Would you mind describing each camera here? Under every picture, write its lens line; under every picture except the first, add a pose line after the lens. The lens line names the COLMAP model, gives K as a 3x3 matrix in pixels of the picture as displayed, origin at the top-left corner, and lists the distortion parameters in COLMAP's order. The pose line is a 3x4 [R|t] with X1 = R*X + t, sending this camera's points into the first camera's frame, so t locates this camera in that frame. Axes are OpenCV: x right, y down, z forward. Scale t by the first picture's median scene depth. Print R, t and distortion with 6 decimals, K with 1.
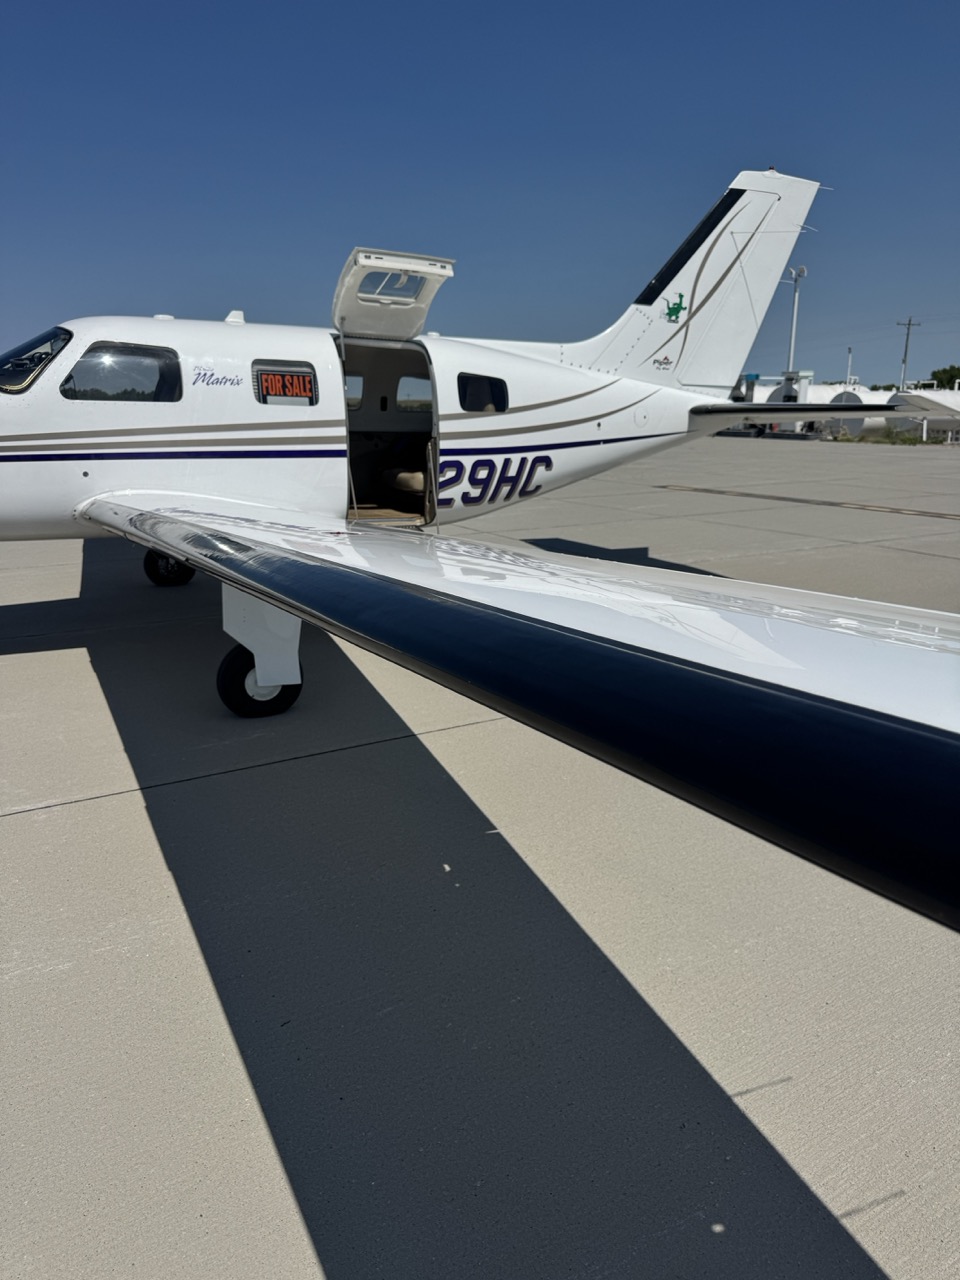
lens RADIAL K [[901.4, 0, 480.0], [0, 901.4, 640.0], [0, 0, 1]] dist [0.135268, -0.255366]
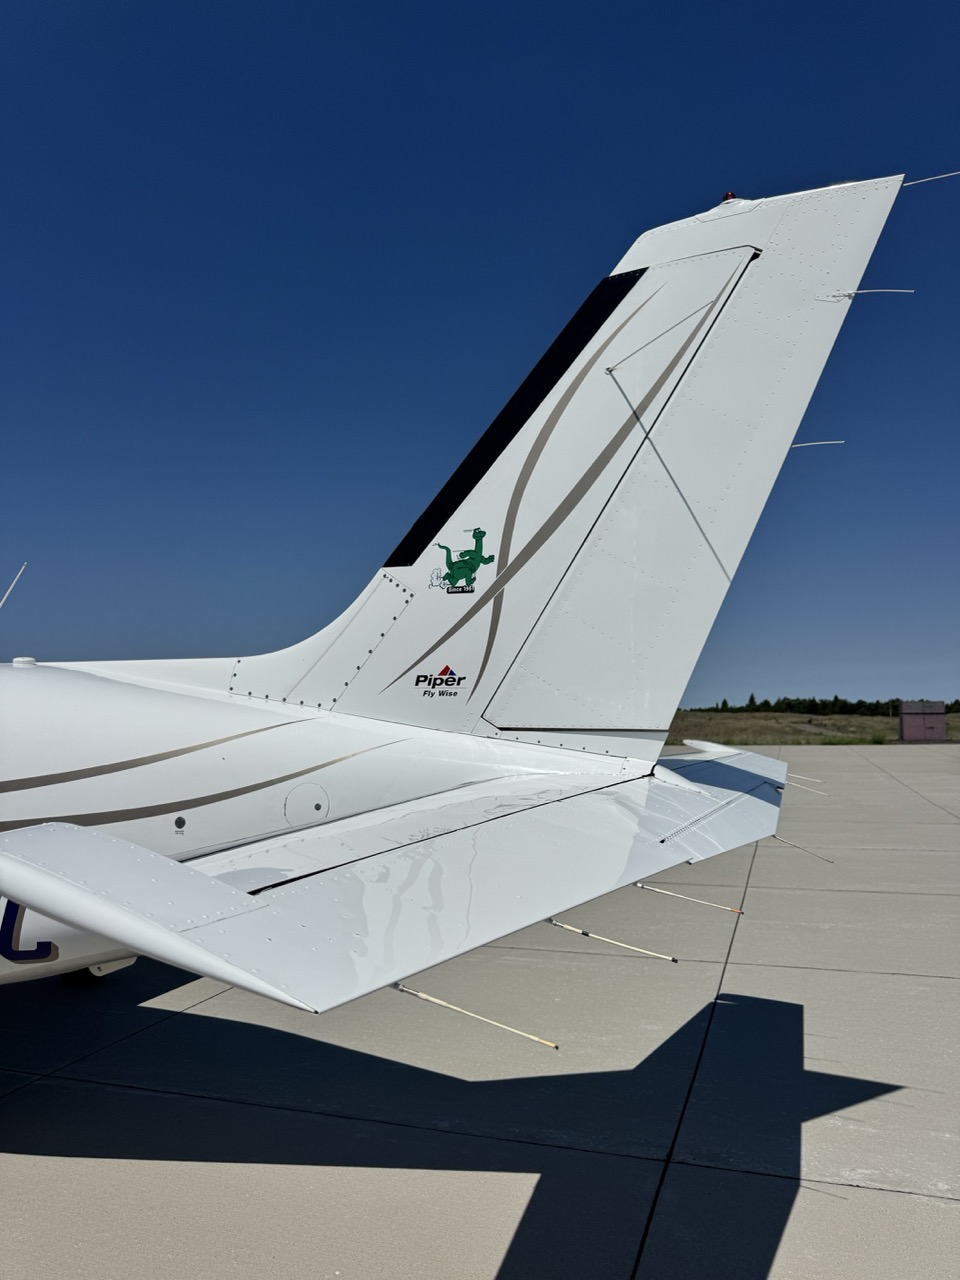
lens RADIAL K [[914.4, 0, 478.5], [0, 914.4, 618.0], [0, 0, 1]] dist [0.043871, -0.034315]
pose [[0.653346, -0.099607, -0.750478, 0.646245], [-0.170067, 0.946660, -0.273700, -0.258145], [0.737710, 0.306452, 0.601557, 0.888014]]
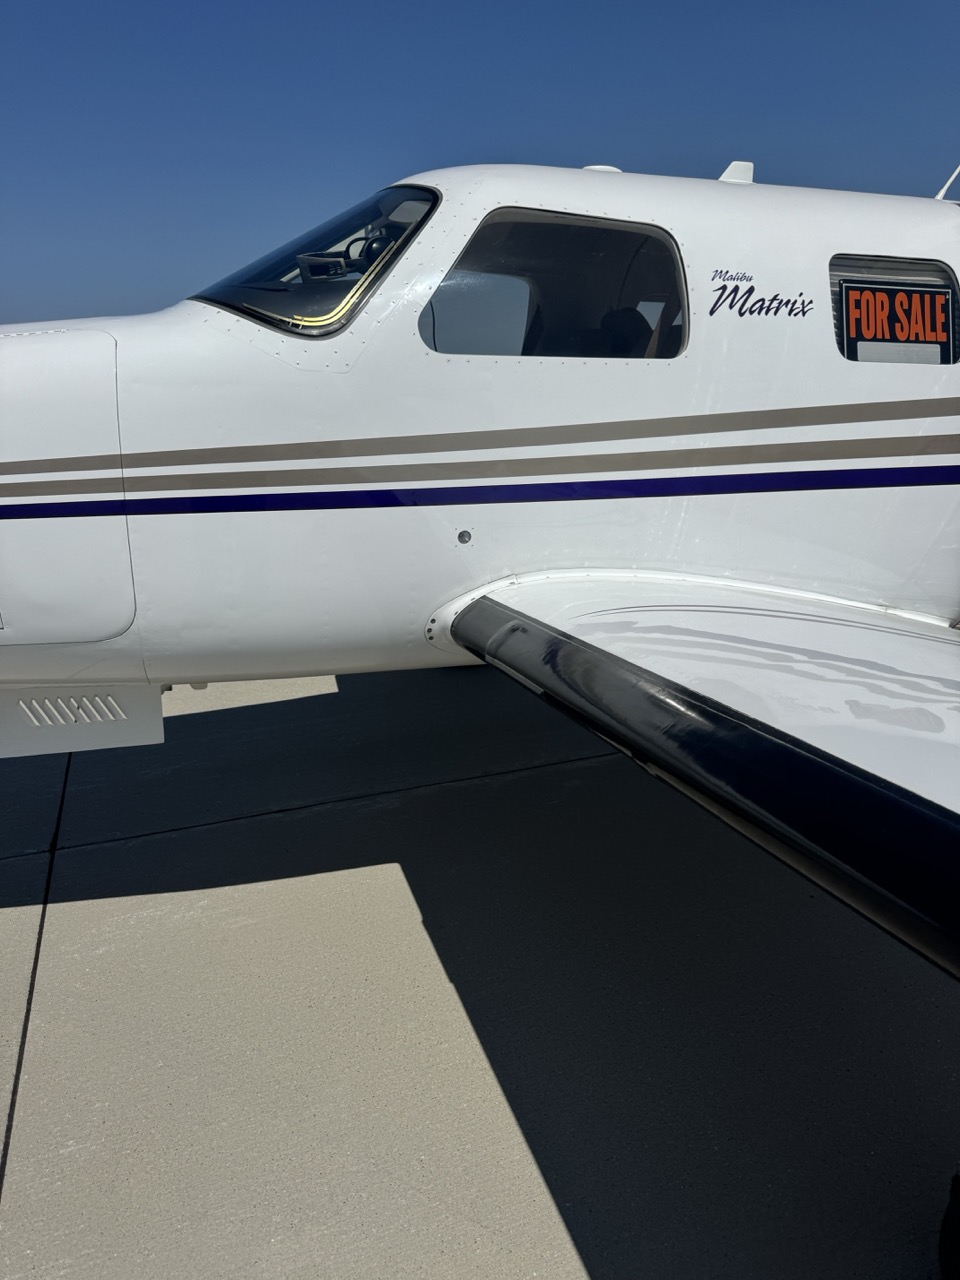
lens RADIAL K [[898.9, 0, 488.8], [0, 898.9, 645.8], [0, 0, 1]] dist [0.139791, -0.244814]
pose [[0.989061, 0.034504, -0.143413, -0.305754], [-0.030589, 0.999099, 0.029418, -0.122753], [0.144299, -0.024709, 0.989226, 0.506448]]
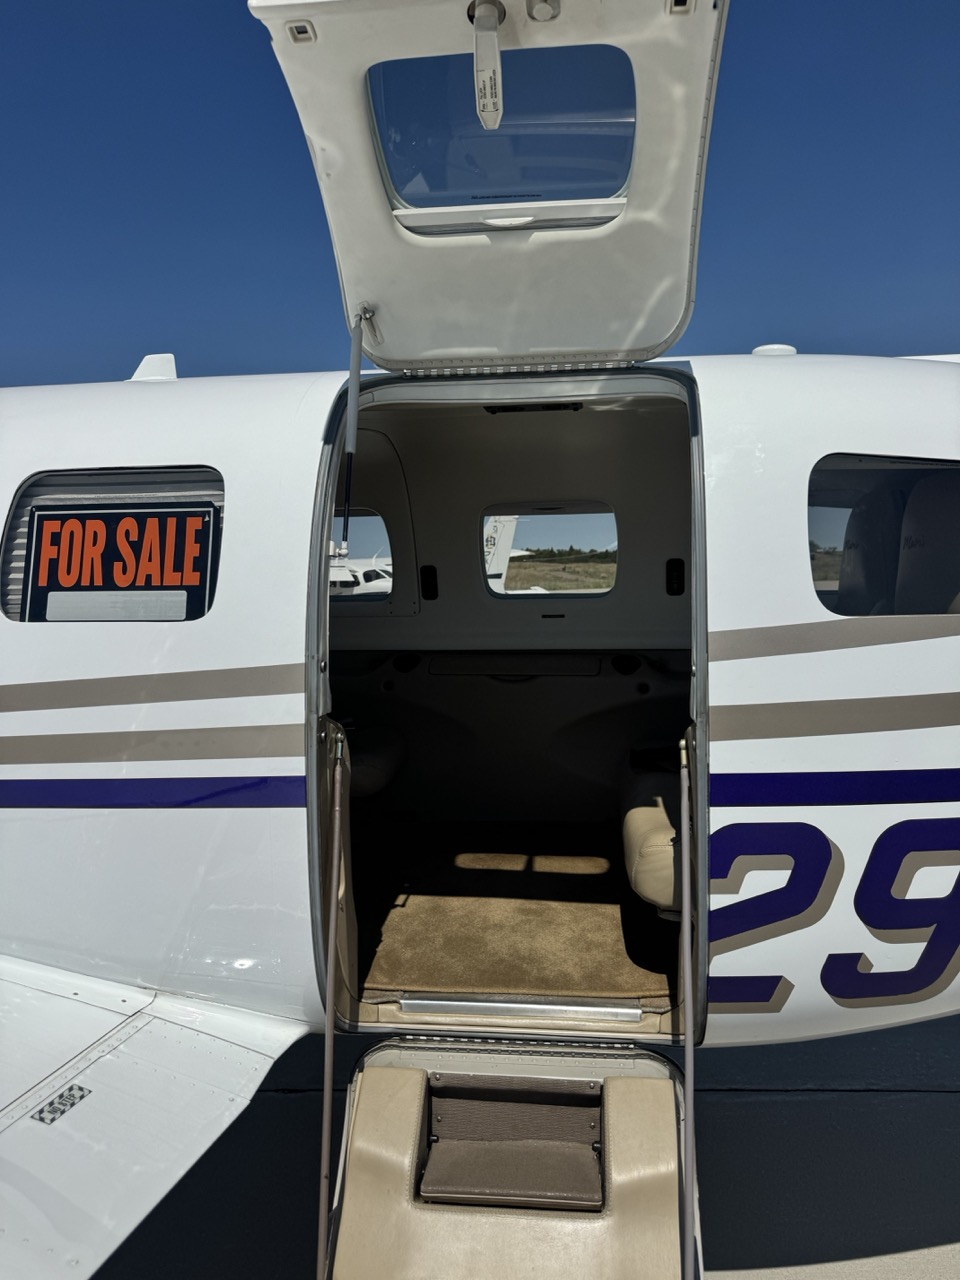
lens RADIAL K [[898.9, 0, 488.8], [0, 898.9, 645.8], [0, 0, 1]] dist [0.139791, -0.244814]
pose [[0.843047, 0.012770, -0.537688, 0.033114], [-0.096426, 0.987109, -0.127744, -0.207113], [0.529125, 0.159541, 0.833411, 0.763231]]
